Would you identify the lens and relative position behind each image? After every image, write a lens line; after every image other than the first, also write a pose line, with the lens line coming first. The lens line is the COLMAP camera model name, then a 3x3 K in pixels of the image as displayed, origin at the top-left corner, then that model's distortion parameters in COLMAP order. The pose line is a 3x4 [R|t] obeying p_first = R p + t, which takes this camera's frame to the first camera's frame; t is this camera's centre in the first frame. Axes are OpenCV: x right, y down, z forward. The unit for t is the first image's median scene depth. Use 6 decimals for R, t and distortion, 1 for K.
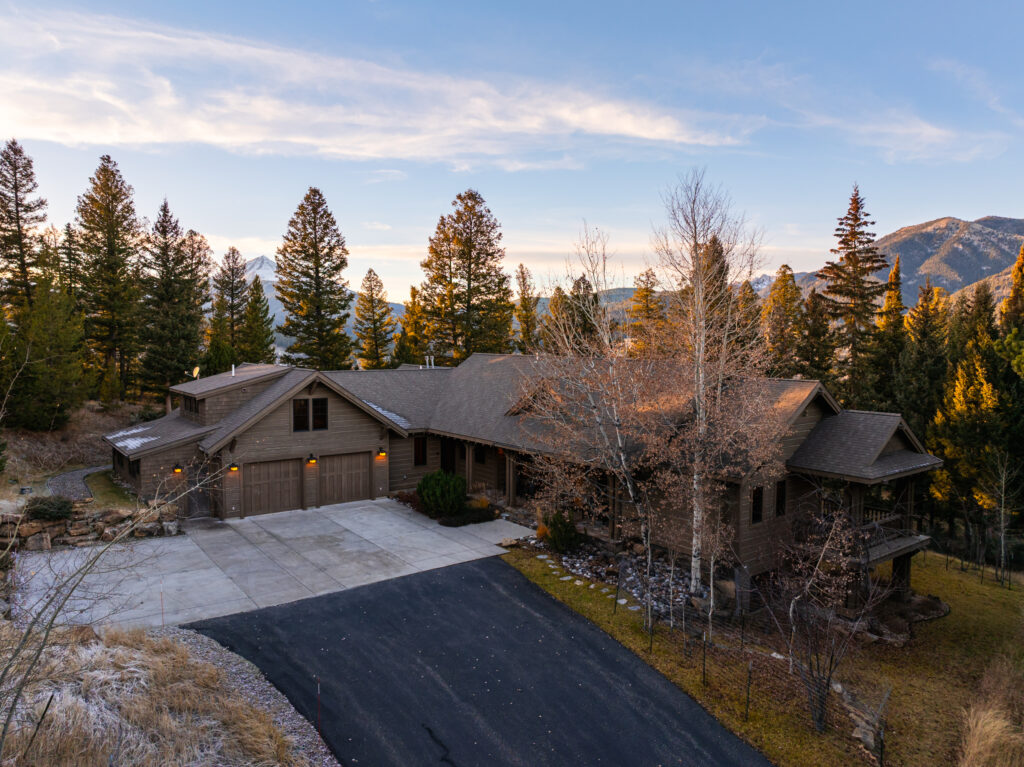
lens RADIAL K [[720.2, 0, 515.2], [0, 720.2, 376.7], [0, 0, 1]] dist [-0.026824, 0.003006]
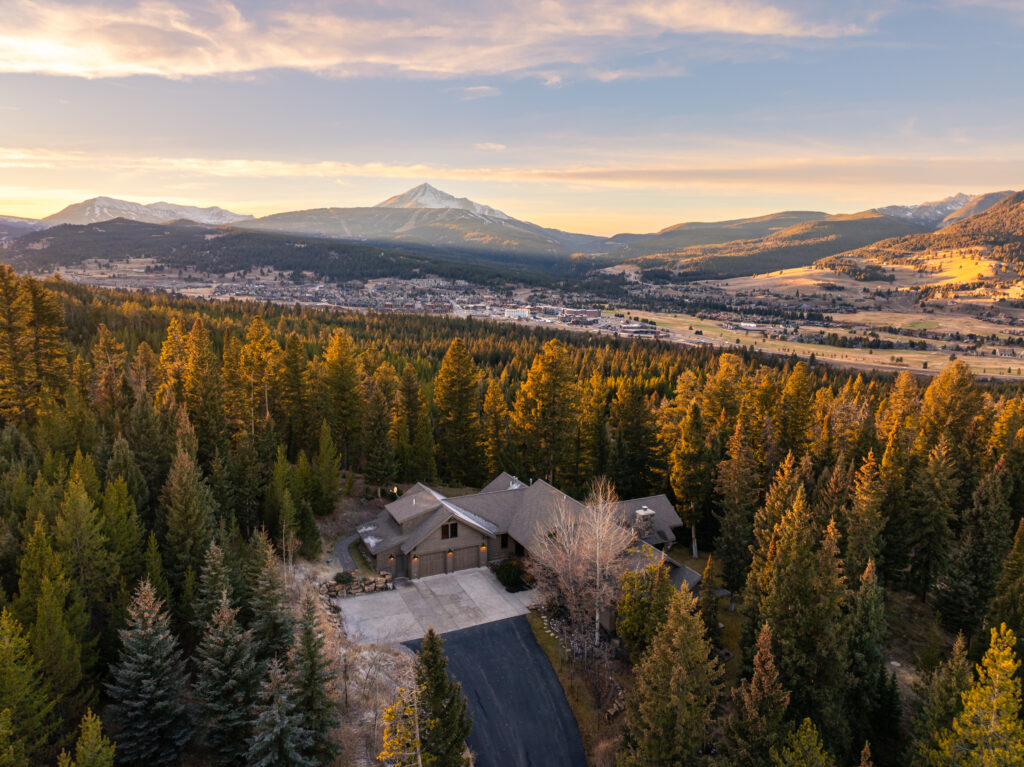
lens RADIAL K [[720.2, 0, 515.2], [0, 720.2, 376.7], [0, 0, 1]] dist [-0.026824, 0.003006]
pose [[0.976938, 0.035158, -0.210607, 0.304268], [-0.013478, 0.994538, 0.103502, -0.564609], [0.213095, -0.098277, 0.972076, -0.884855]]
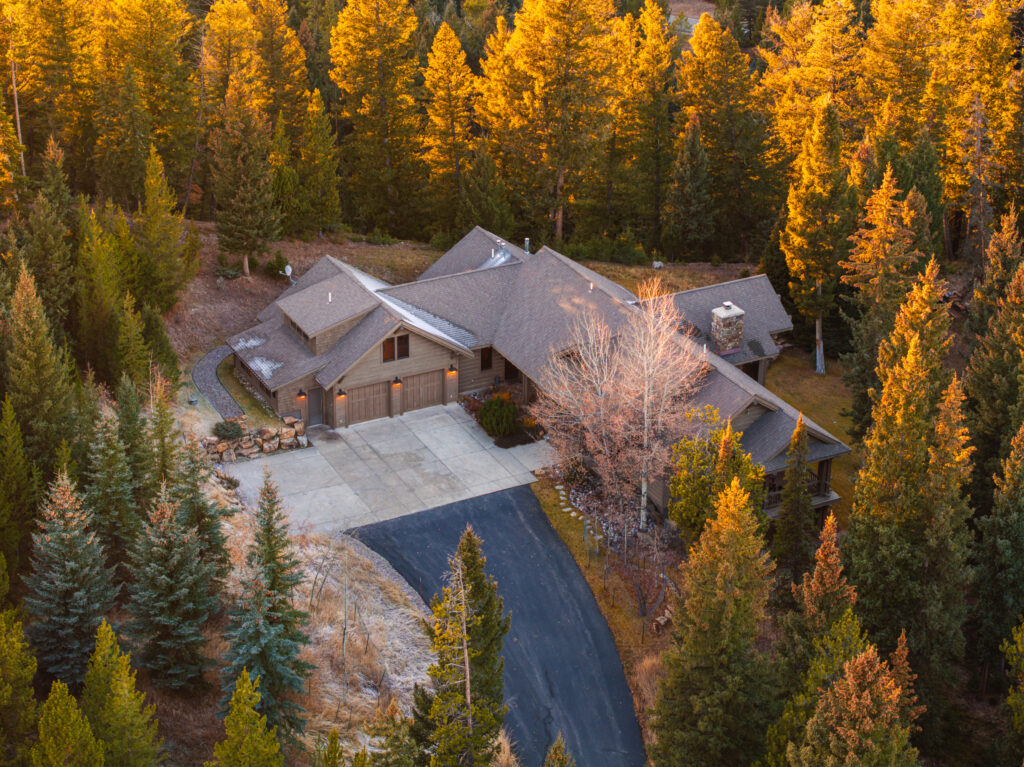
lens RADIAL K [[2051.9, 0, 512.0], [0, 2051.9, 383.5], [0, 0, 1]] dist [0.025721, 0.303922]
pose [[0.985619, 0.080082, -0.148804, 0.407299], [-0.015214, 0.919054, 0.393838, -1.177727], [0.168298, -0.385910, 0.907055, -2.016049]]
